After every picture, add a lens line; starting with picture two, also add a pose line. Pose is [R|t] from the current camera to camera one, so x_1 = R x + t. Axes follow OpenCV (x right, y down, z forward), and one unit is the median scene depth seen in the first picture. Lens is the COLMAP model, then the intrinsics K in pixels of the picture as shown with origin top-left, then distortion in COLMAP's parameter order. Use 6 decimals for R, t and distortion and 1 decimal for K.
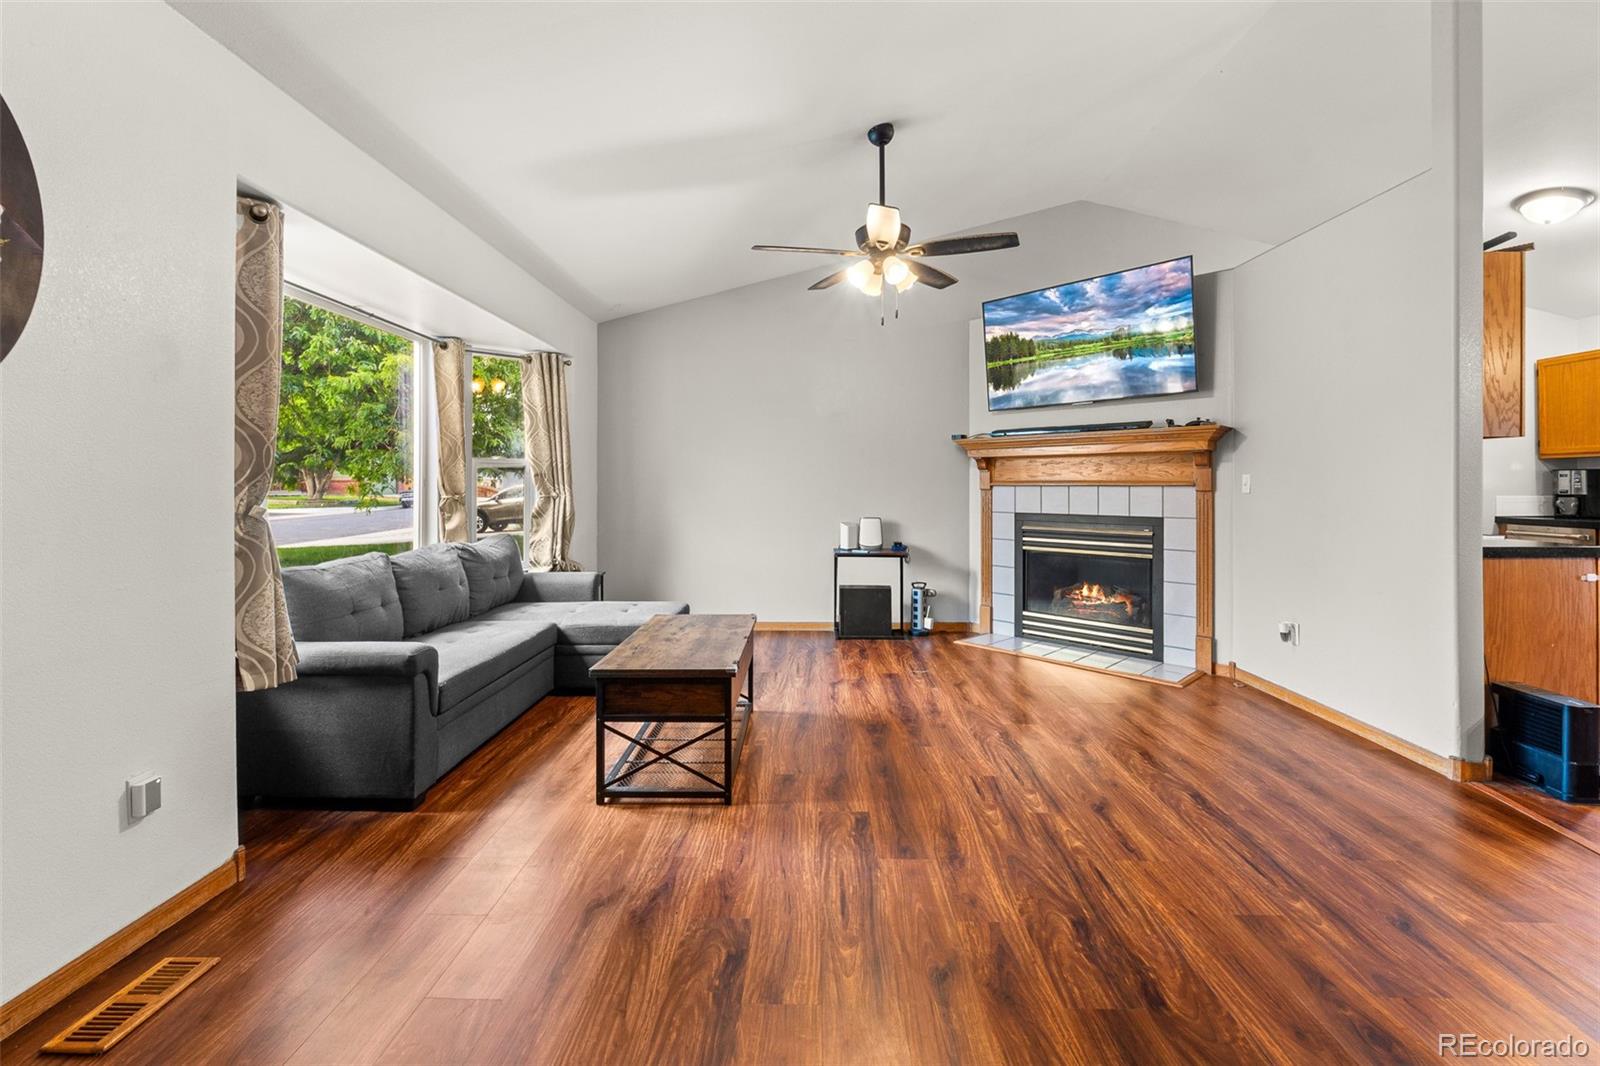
lens RADIAL K [[698.6, 0, 789.1], [0, 698.6, 481.6], [0, 0, 1]] dist [-0.006794, -0.000156]
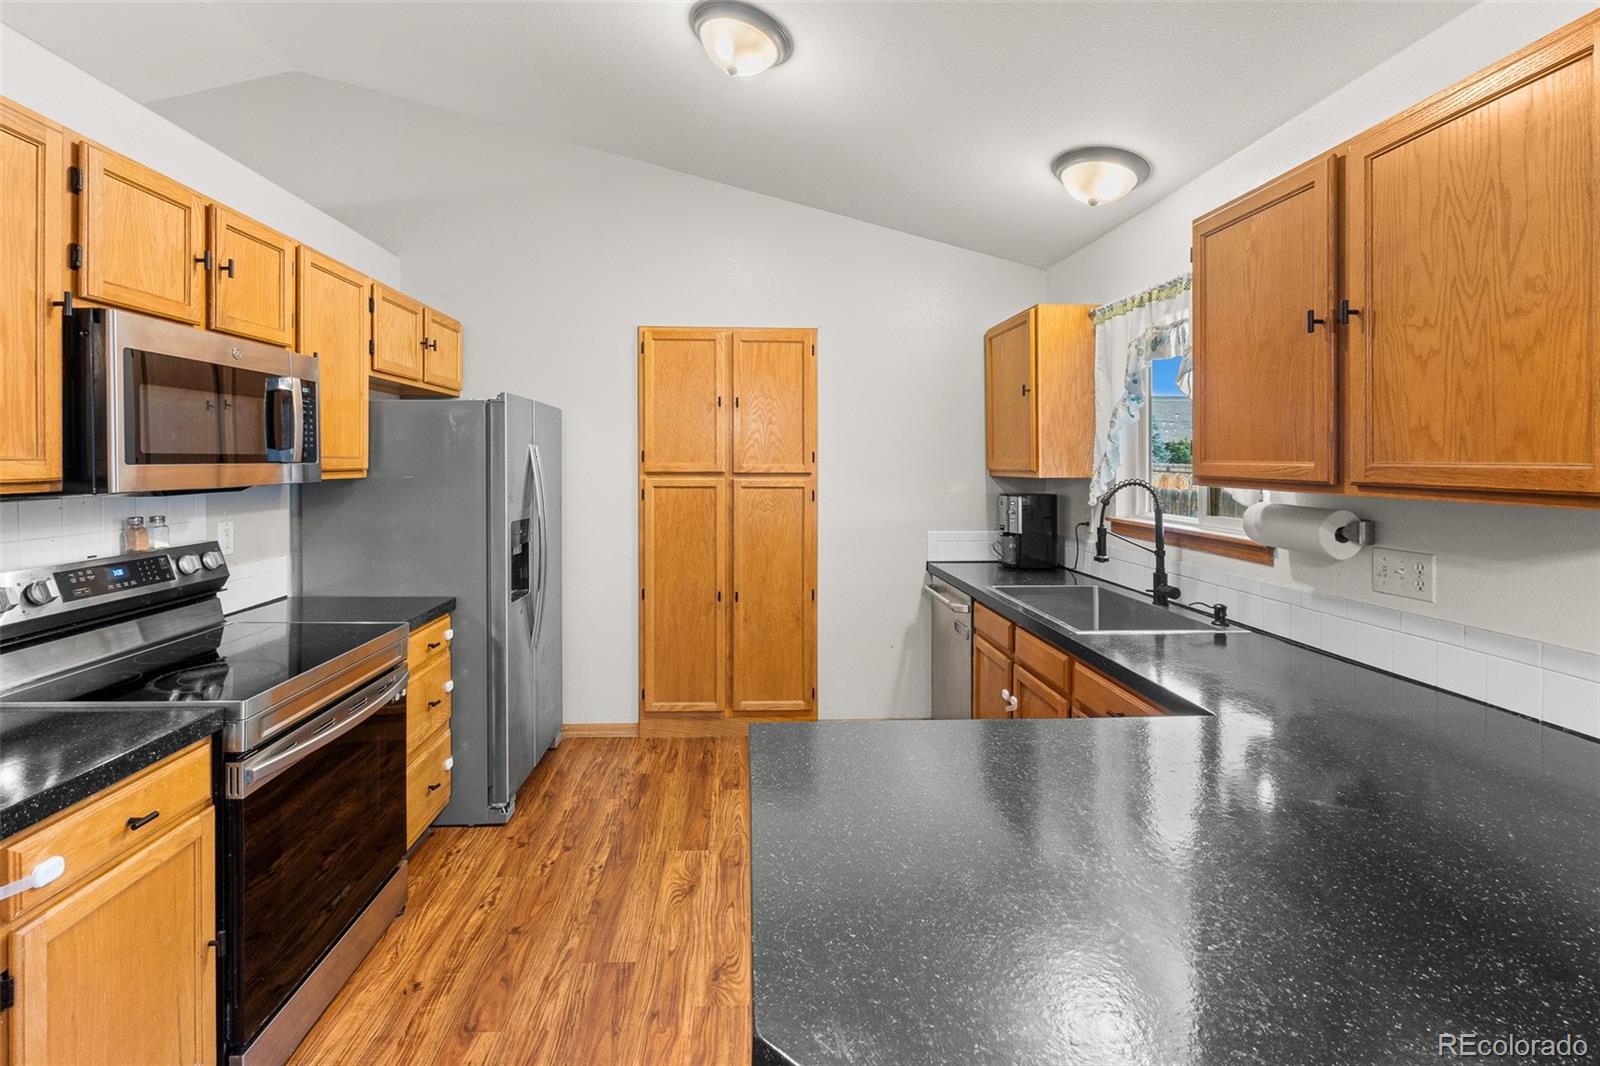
lens RADIAL K [[698.6, 0, 776.5], [0, 698.6, 458.3], [0, 0, 1]] dist [-0.006794, -0.000156]
pose [[0.998023, 0.002838, 0.062789, 0.993443], [-0.002644, 0.999991, -0.003165, -0.057292], [-0.062797, 0.002993, 0.998022, 0.392093]]
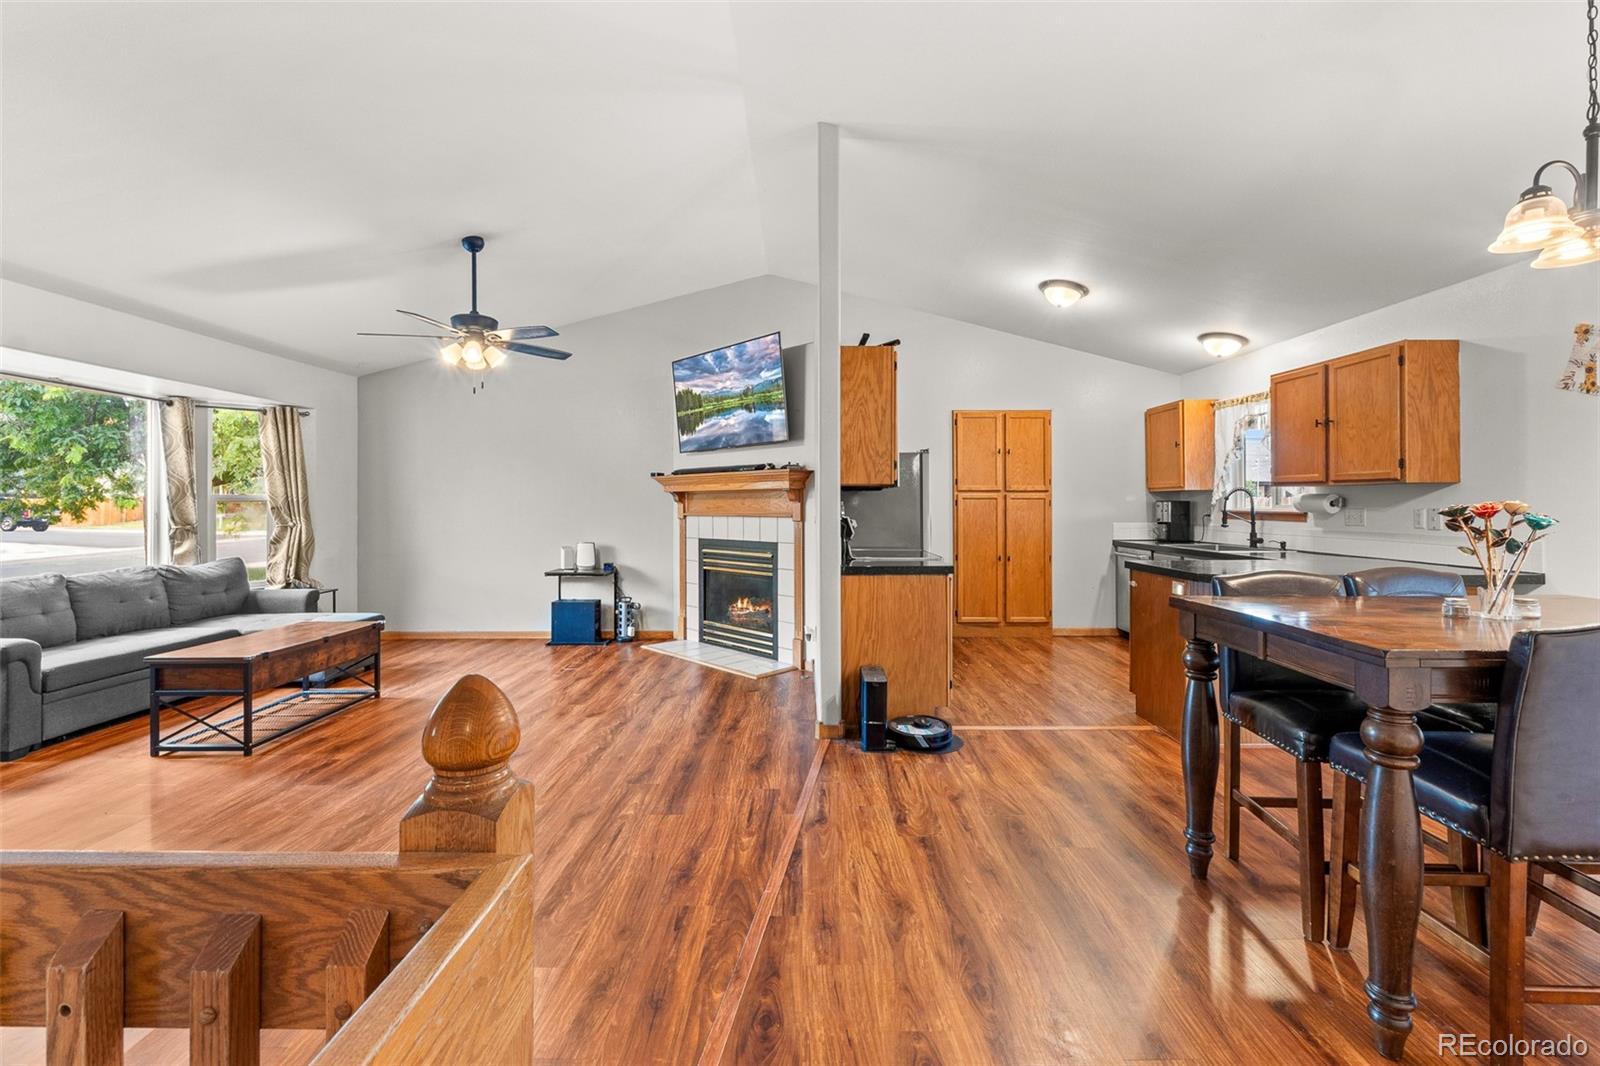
lens RADIAL K [[698.6, 0, 803.1], [0, 698.6, 502.3], [0, 0, 1]] dist [-0.006794, -0.000156]
pose [[0.999544, -0.001600, 0.030160, 0.538827], [0.001685, 0.999995, -0.002802, -0.015845], [-0.030155, 0.002852, 0.999541, -0.223157]]
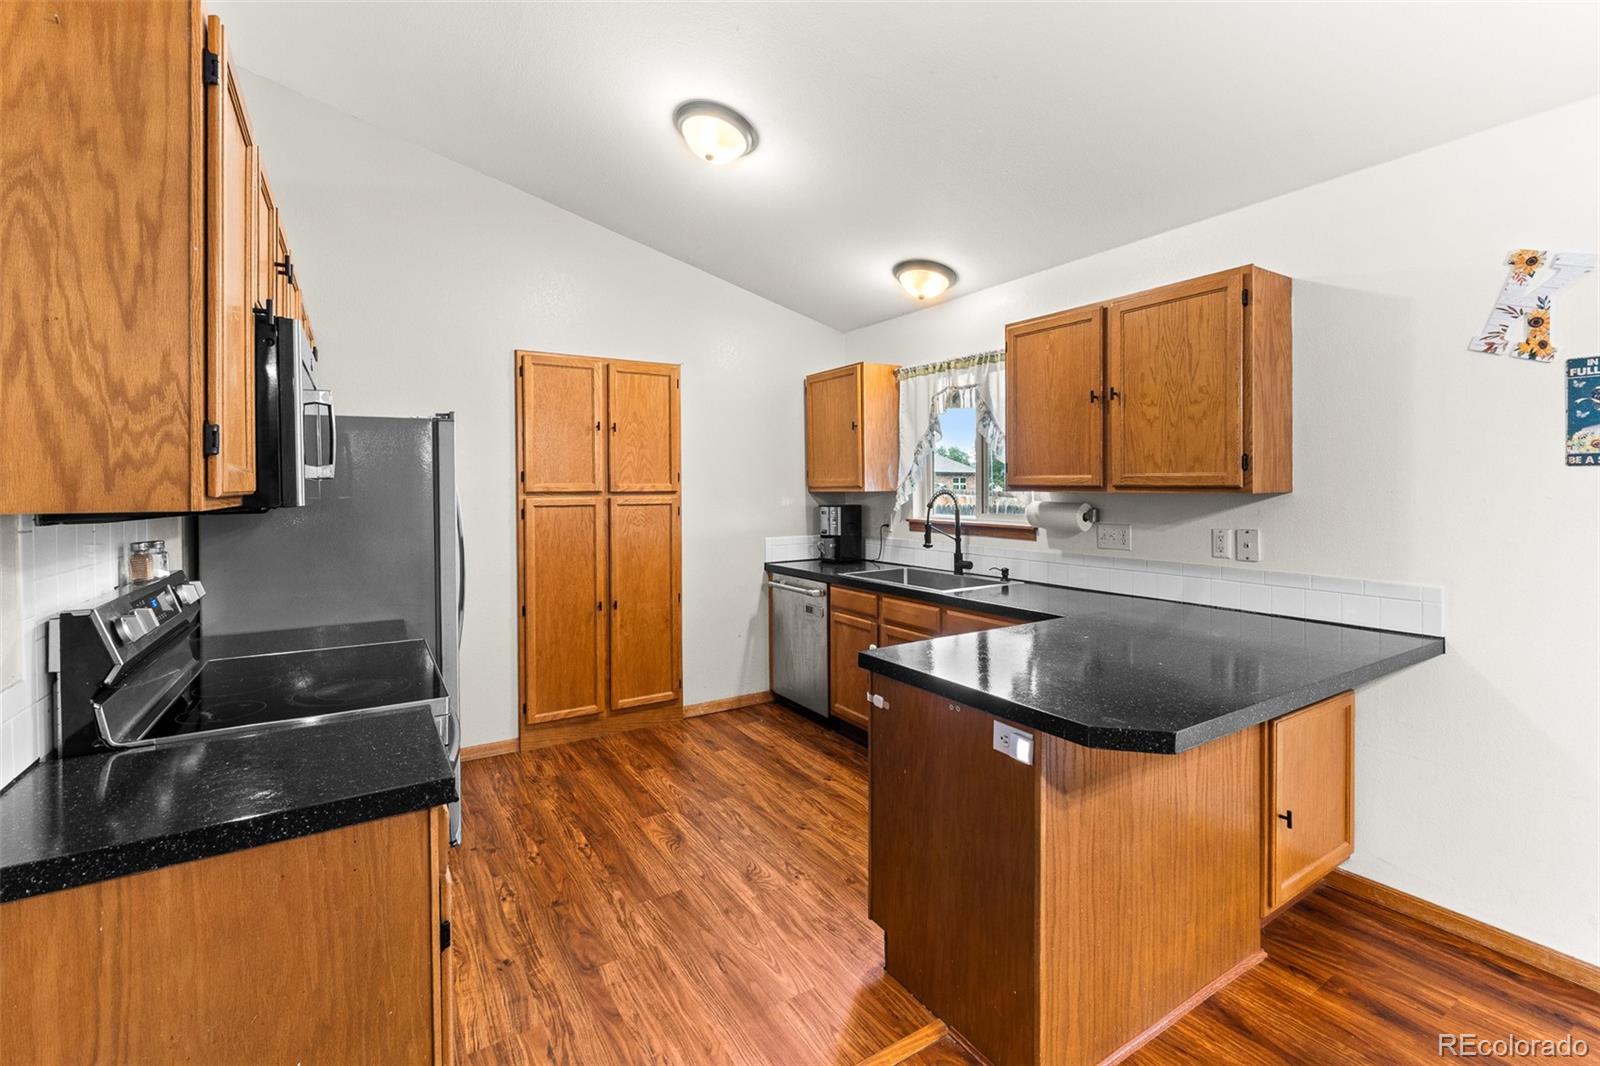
lens RADIAL K [[698.6, 0, 793.7], [0, 698.6, 486.3], [0, 0, 1]] dist [-0.006794, -0.000156]
pose [[0.838404, -0.005015, 0.545027, 0.715799], [0.006168, 0.999981, -0.000288, -0.048272], [-0.545015, 0.003603, 0.838419, 0.342203]]
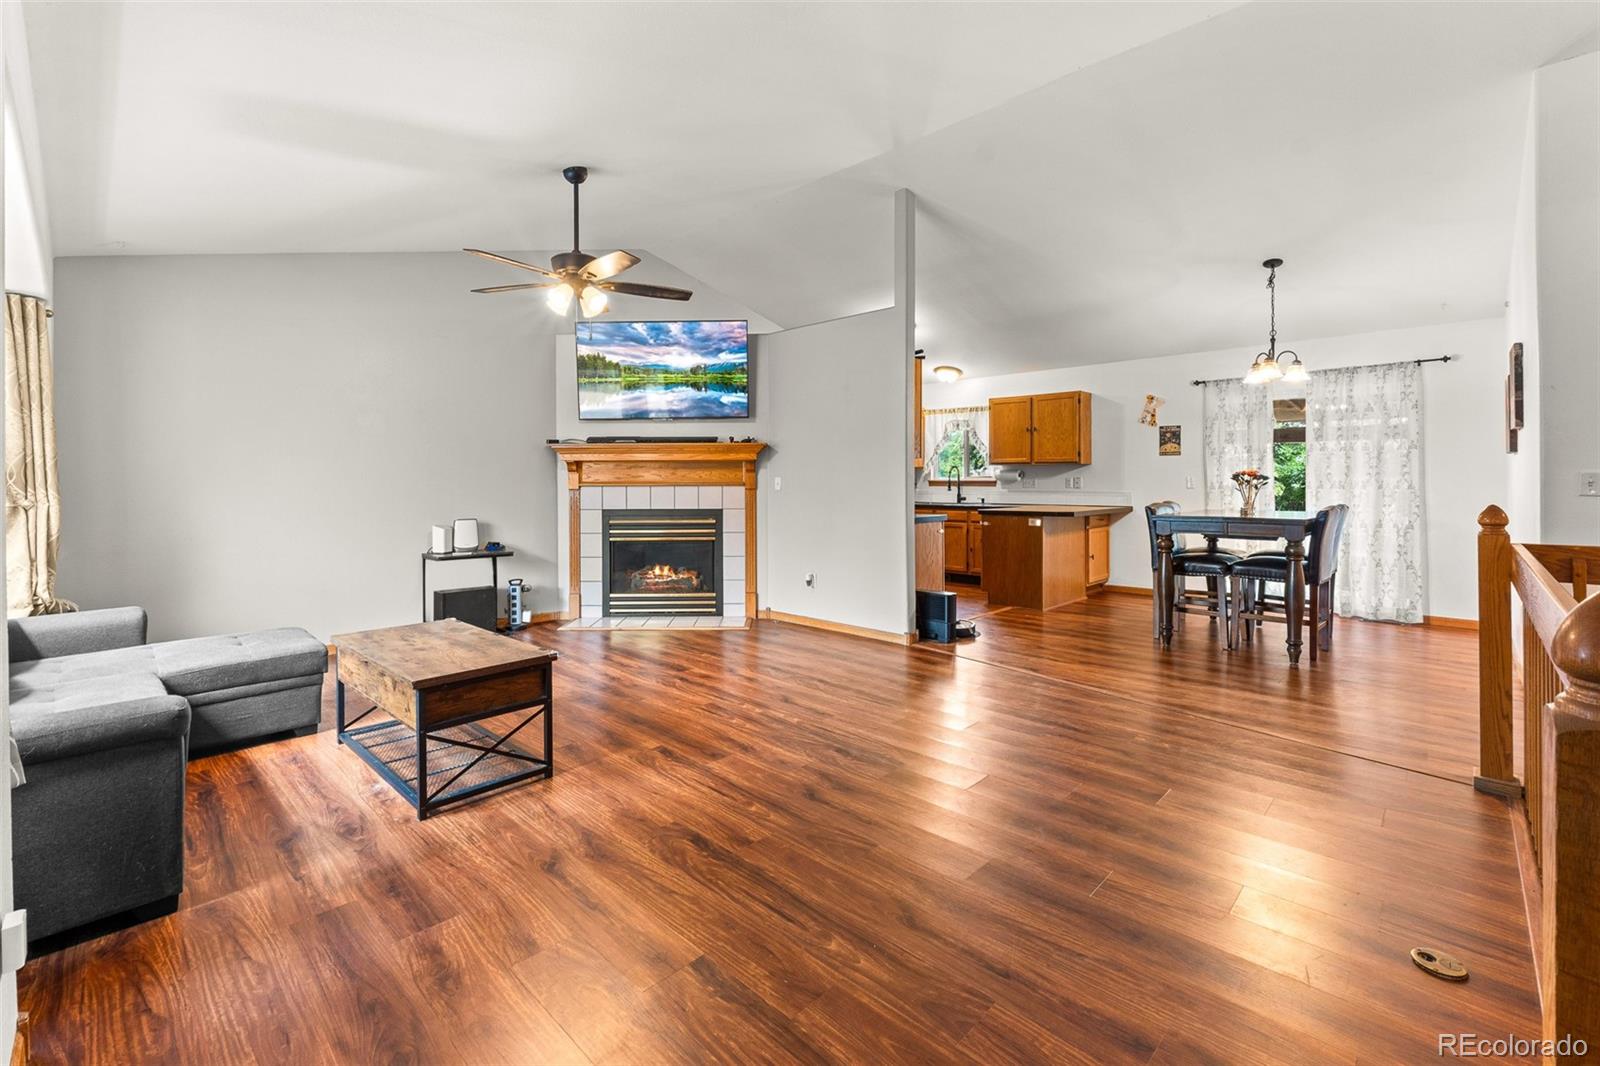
lens RADIAL K [[698.6, 0, 800.6], [0, 698.6, 479.4], [0, 0, 1]] dist [-0.006794, -0.000156]
pose [[0.673527, 0.000788, 0.739162, -0.355199], [0.001881, 0.999994, -0.002779, -0.001745], [-0.739160, 0.003262, 0.673522, -0.019881]]
